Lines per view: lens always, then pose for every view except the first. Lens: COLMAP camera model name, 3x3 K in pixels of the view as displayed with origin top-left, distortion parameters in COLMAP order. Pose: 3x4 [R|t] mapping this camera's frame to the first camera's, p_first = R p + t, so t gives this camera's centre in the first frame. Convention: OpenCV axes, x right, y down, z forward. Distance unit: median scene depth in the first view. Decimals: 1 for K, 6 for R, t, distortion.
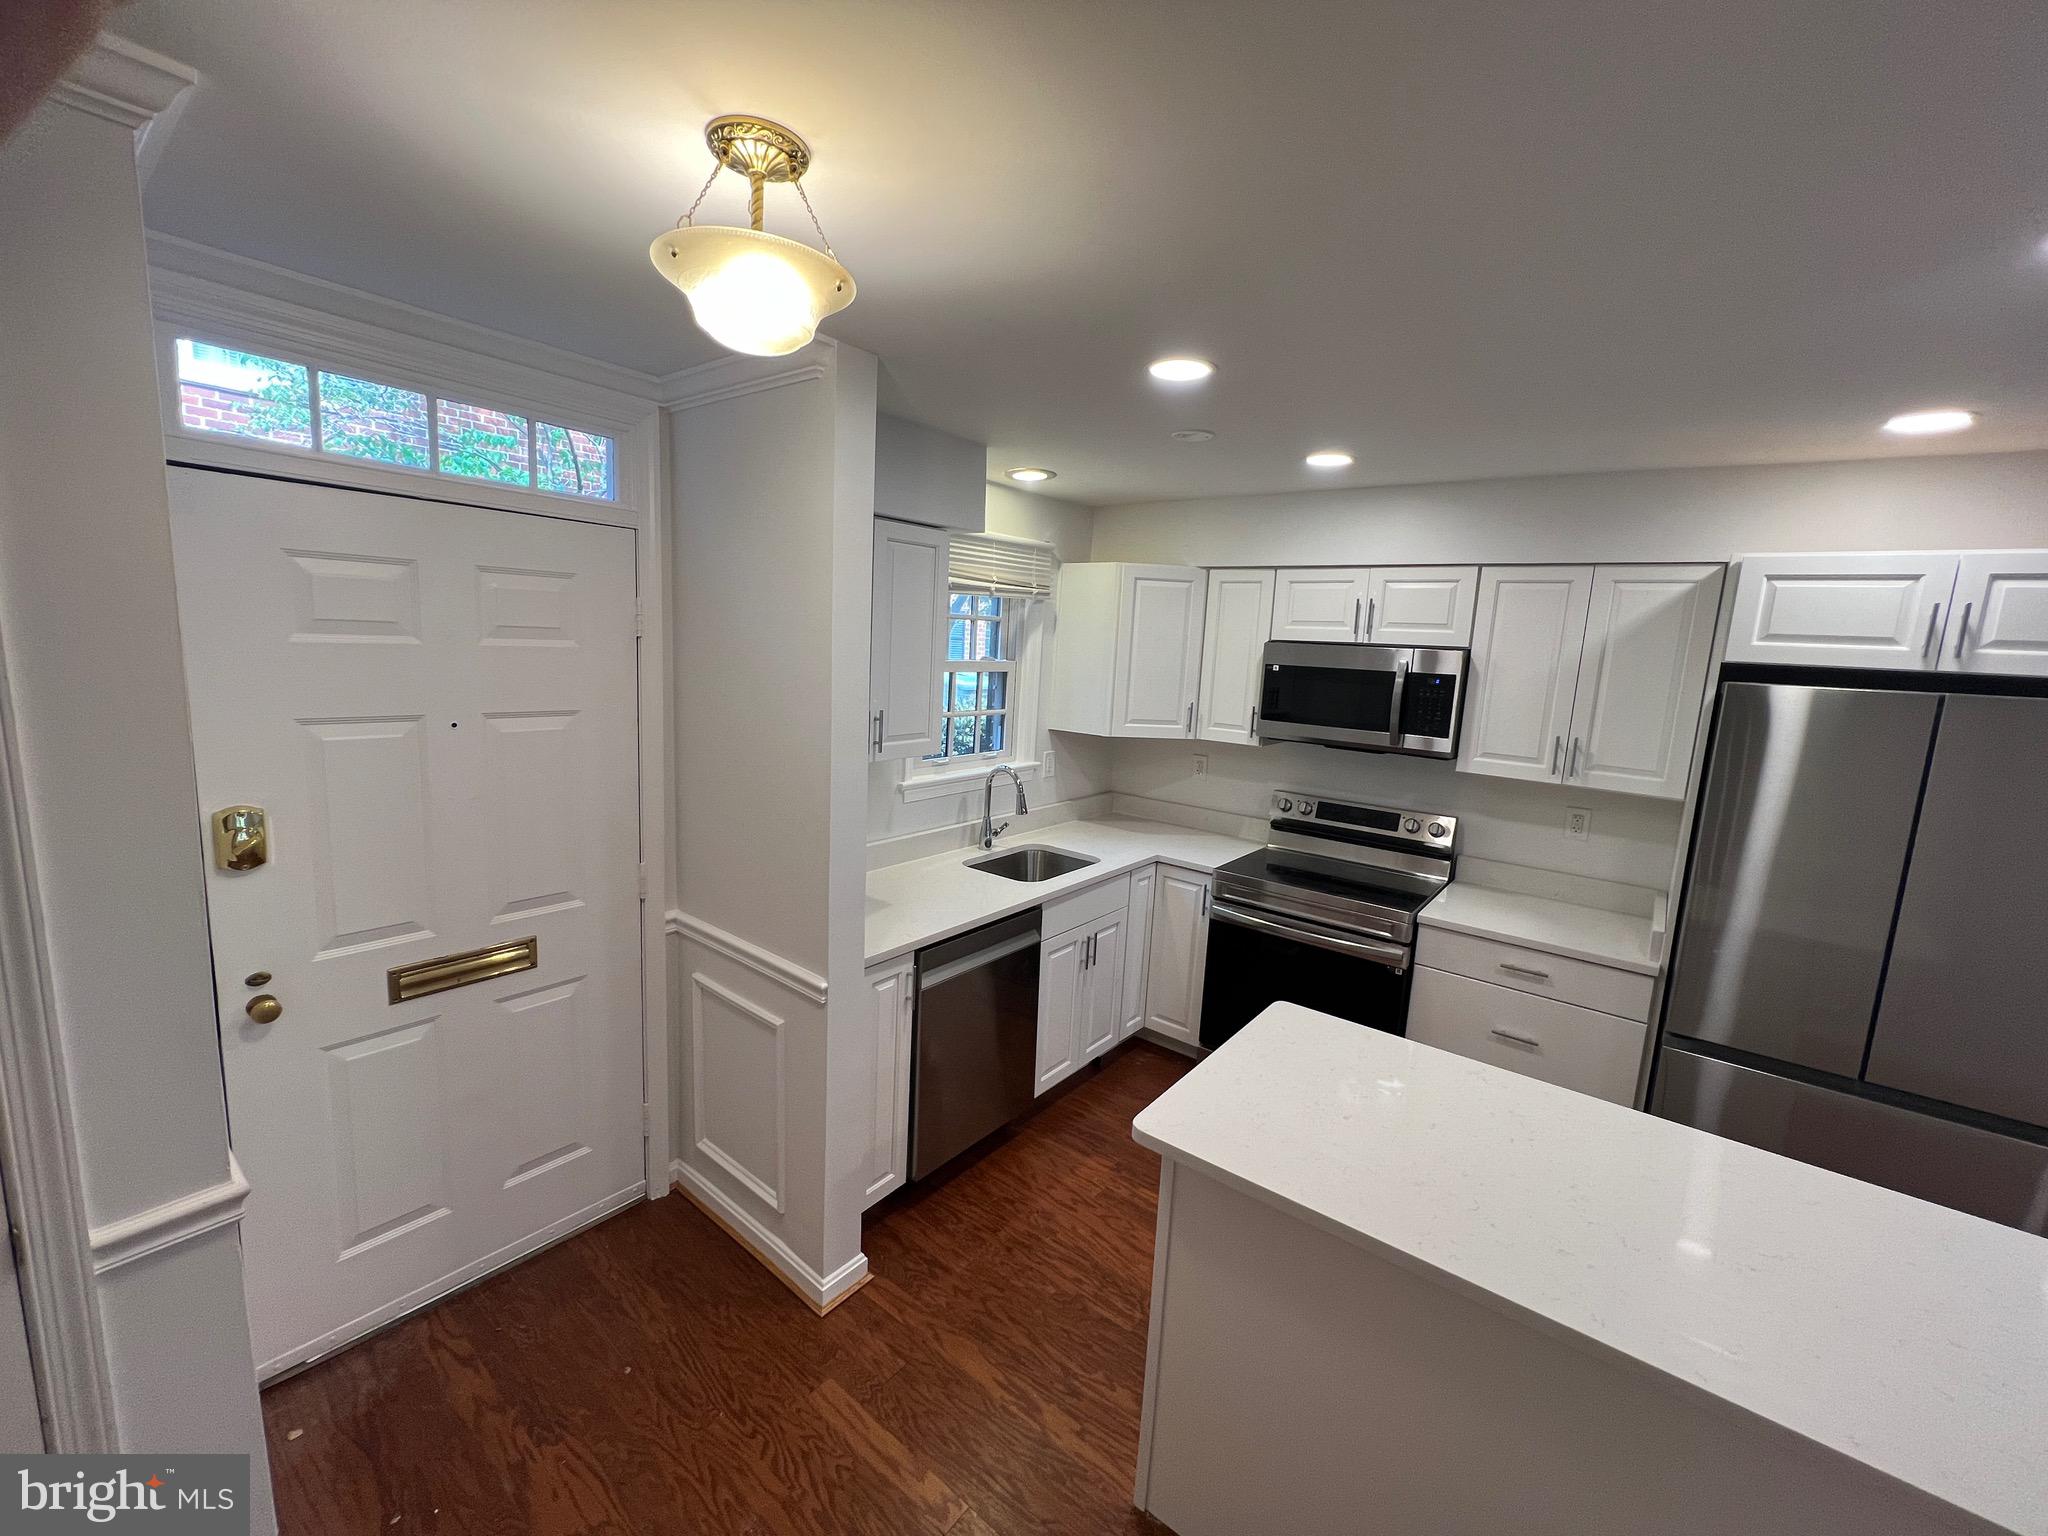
lens RADIAL K [[824.0, 0, 1019.6], [0, 824.0, 764.2], [0, 0, 1]] dist [-0.002332, -0.000026]
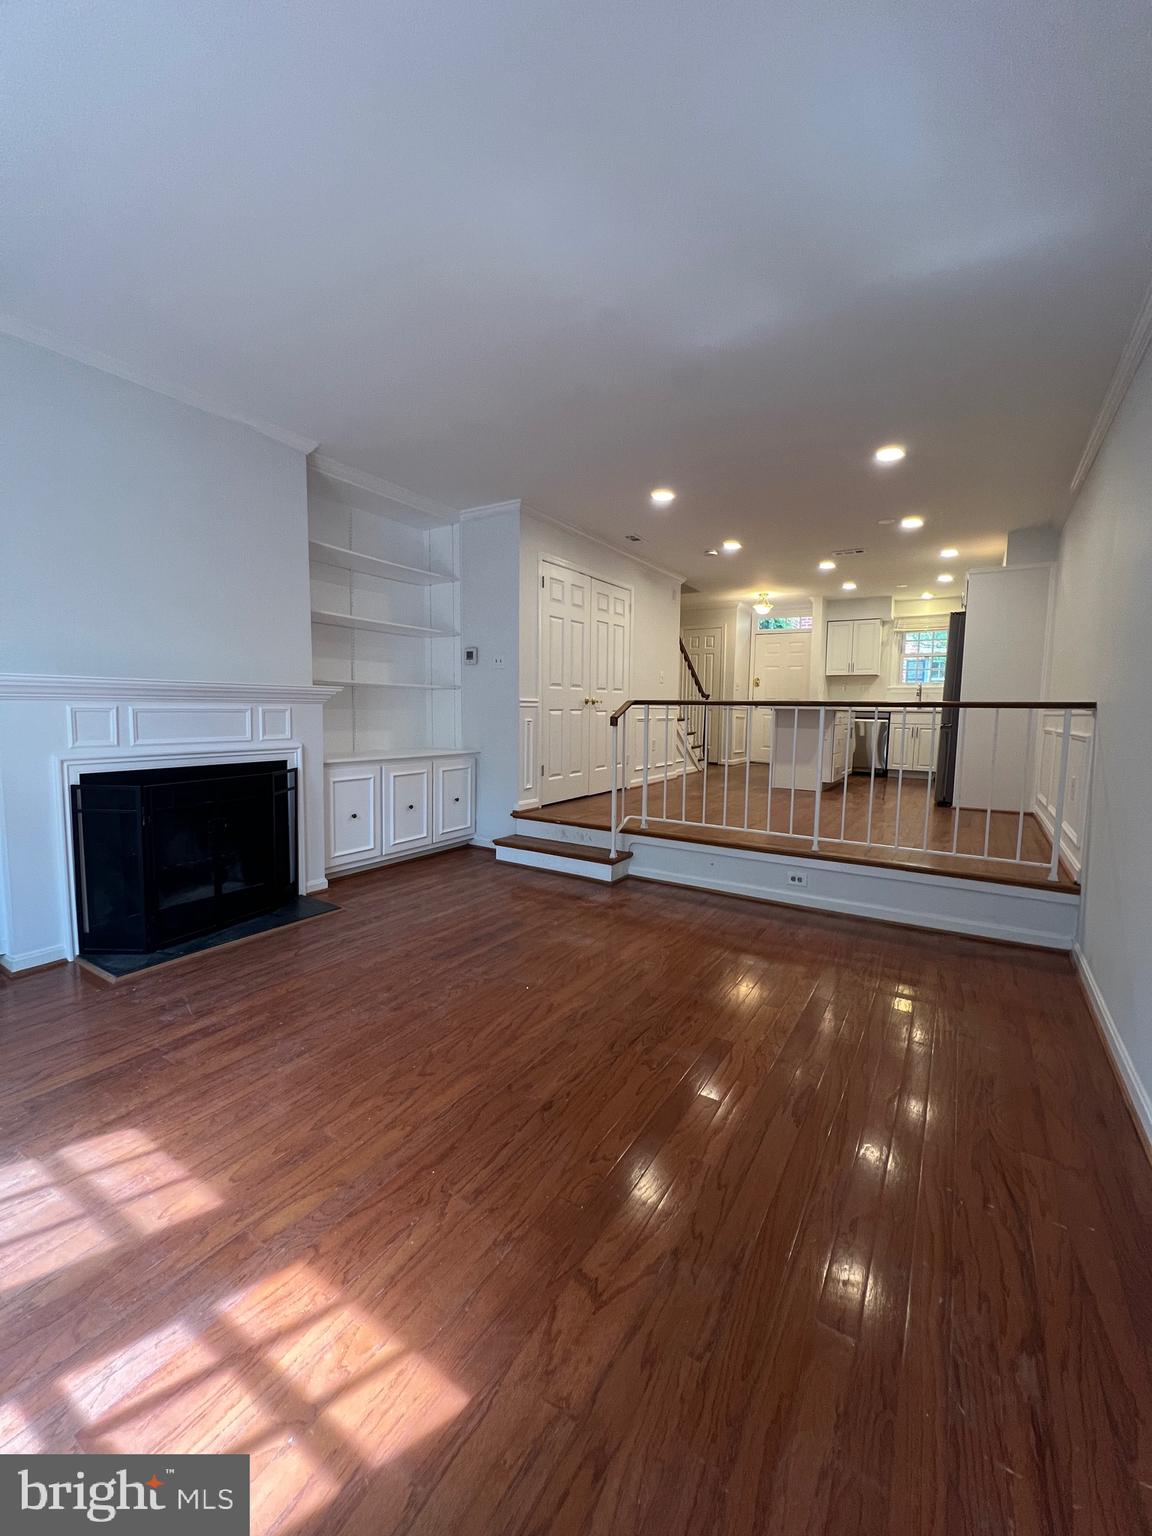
lens RADIAL K [[616.7, 0, 580.3], [0, 616.7, 765.5], [0, 0, 1]] dist [-0.002973, 0.001031]
pose [[0.106794, 0.048571, -0.993094, 2.595773], [-0.163485, 0.986070, 0.030647, 0.537380], [0.980749, 0.159083, 0.113247, -0.635580]]
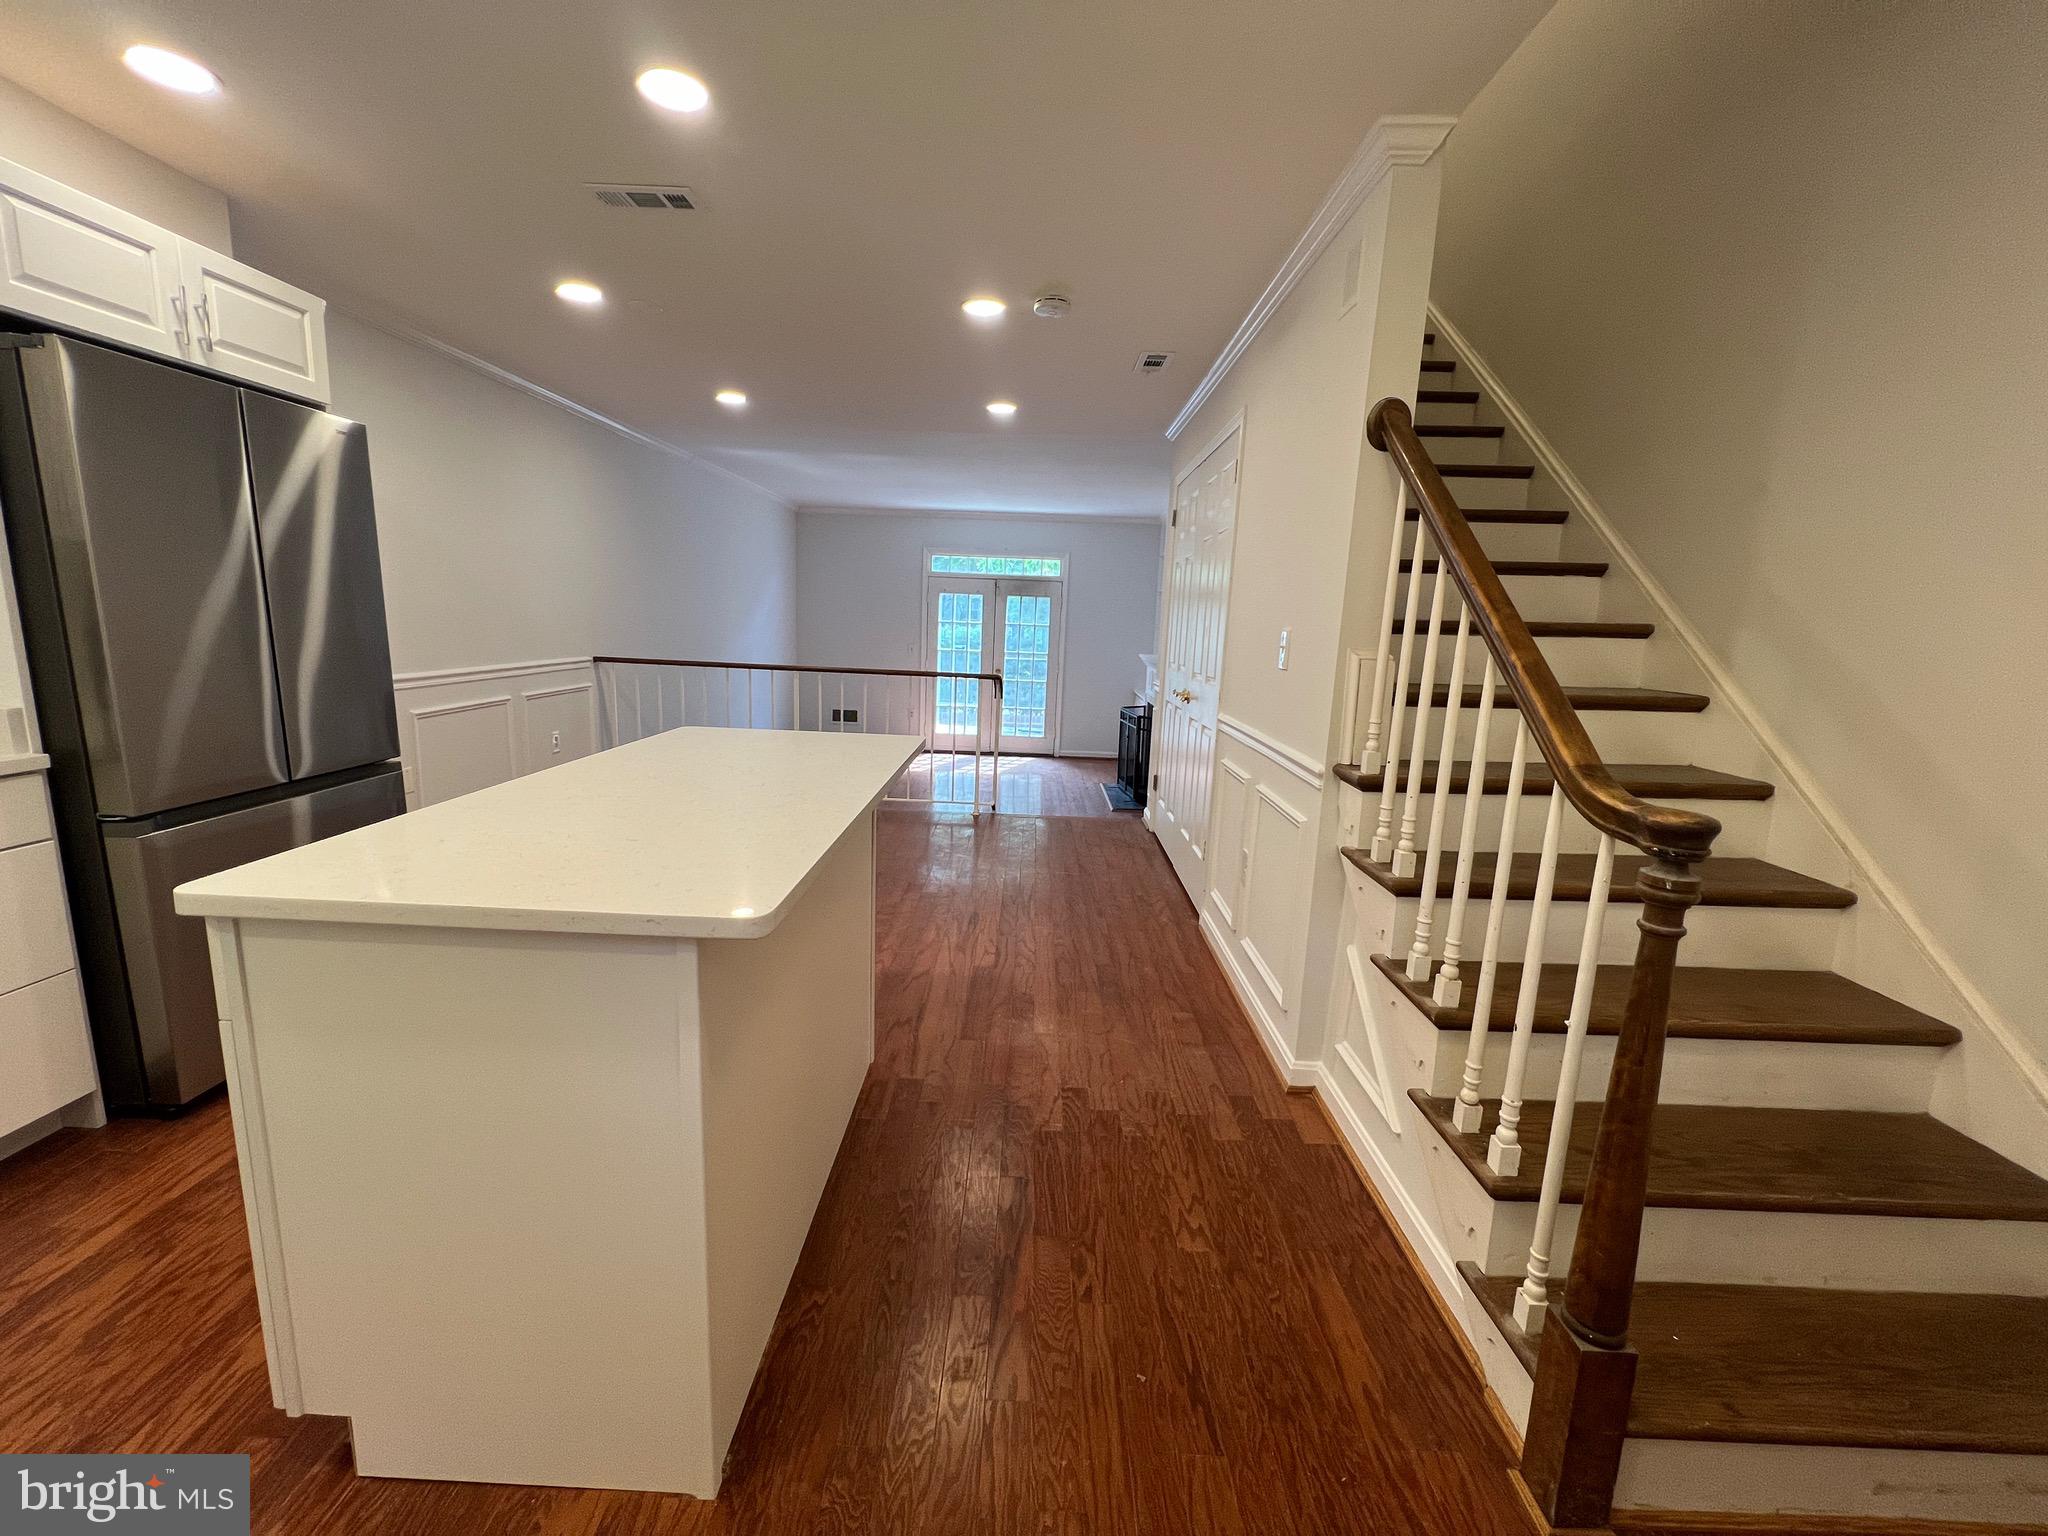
lens RADIAL K [[822.2, 0, 1019.1], [0, 822.2, 763.0], [0, 0, 1]] dist [-0.002973, 0.001031]
pose [[-0.604065, -0.212810, 0.767995, -0.239684], [0.052636, 0.950928, 0.304902, 0.066569], [-0.795195, 0.224605, -0.563221, 0.608233]]
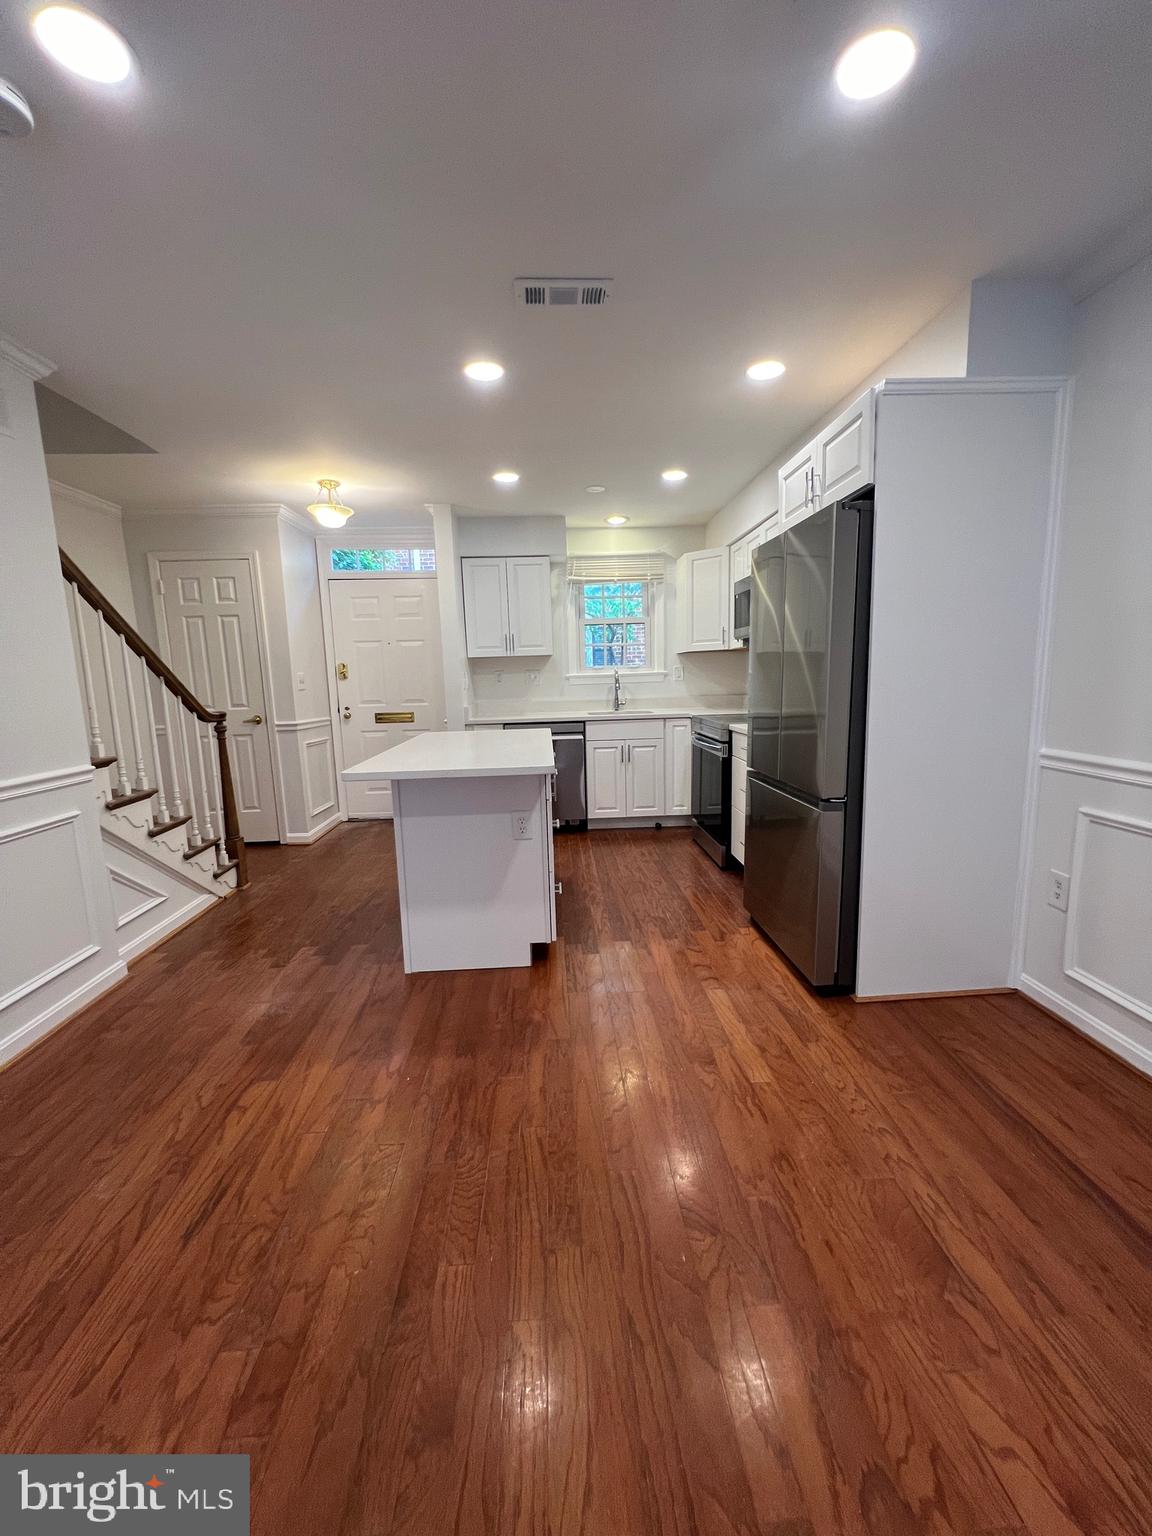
lens RADIAL K [[616.7, 0, 580.3], [0, 616.7, 765.5], [0, 0, 1]] dist [-0.002973, 0.001031]
pose [[0.662290, 0.044262, -0.747939, 1.196017], [-0.054609, 0.998450, 0.010731, 0.261347], [0.747255, 0.033737, 0.663681, -0.065803]]
